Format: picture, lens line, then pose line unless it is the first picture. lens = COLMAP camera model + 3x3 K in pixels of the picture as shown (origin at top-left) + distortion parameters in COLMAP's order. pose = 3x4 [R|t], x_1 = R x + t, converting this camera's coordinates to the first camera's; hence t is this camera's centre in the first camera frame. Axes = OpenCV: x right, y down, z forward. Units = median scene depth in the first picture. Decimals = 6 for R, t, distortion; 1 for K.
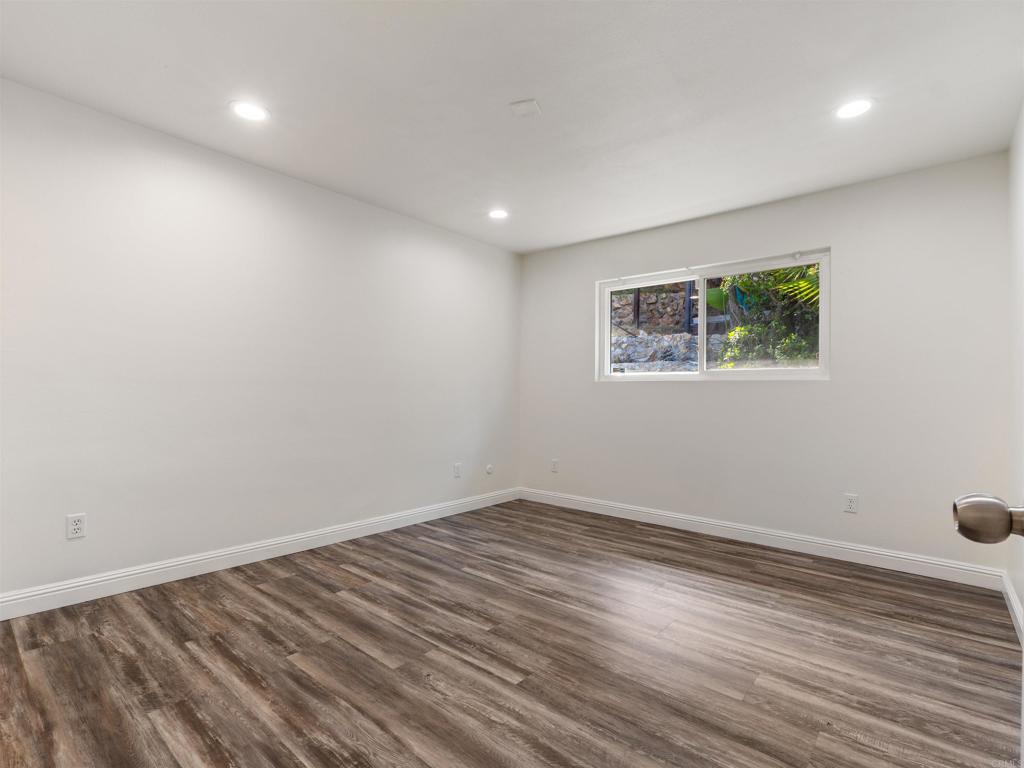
lens RADIAL K [[489.0, 0, 513.5], [0, 489.0, 387.1], [0, 0, 1]] dist [-0.003443, -0.001590]
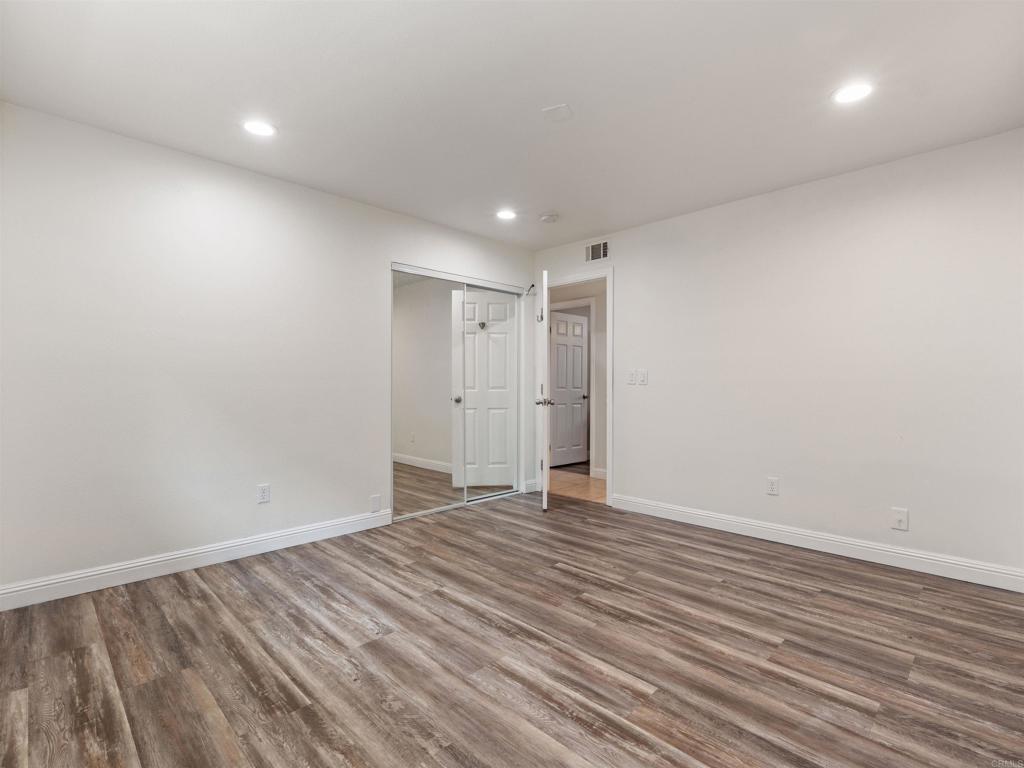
lens RADIAL K [[489.0, 0, 510.6], [0, 489.0, 384.9], [0, 0, 1]] dist [-0.003443, -0.001590]
pose [[-0.996737, -0.015882, 0.079135, 0.035654], [-0.016929, 0.999778, -0.012582, 0.016225], [-0.078918, -0.013880, -0.996785, 2.002761]]
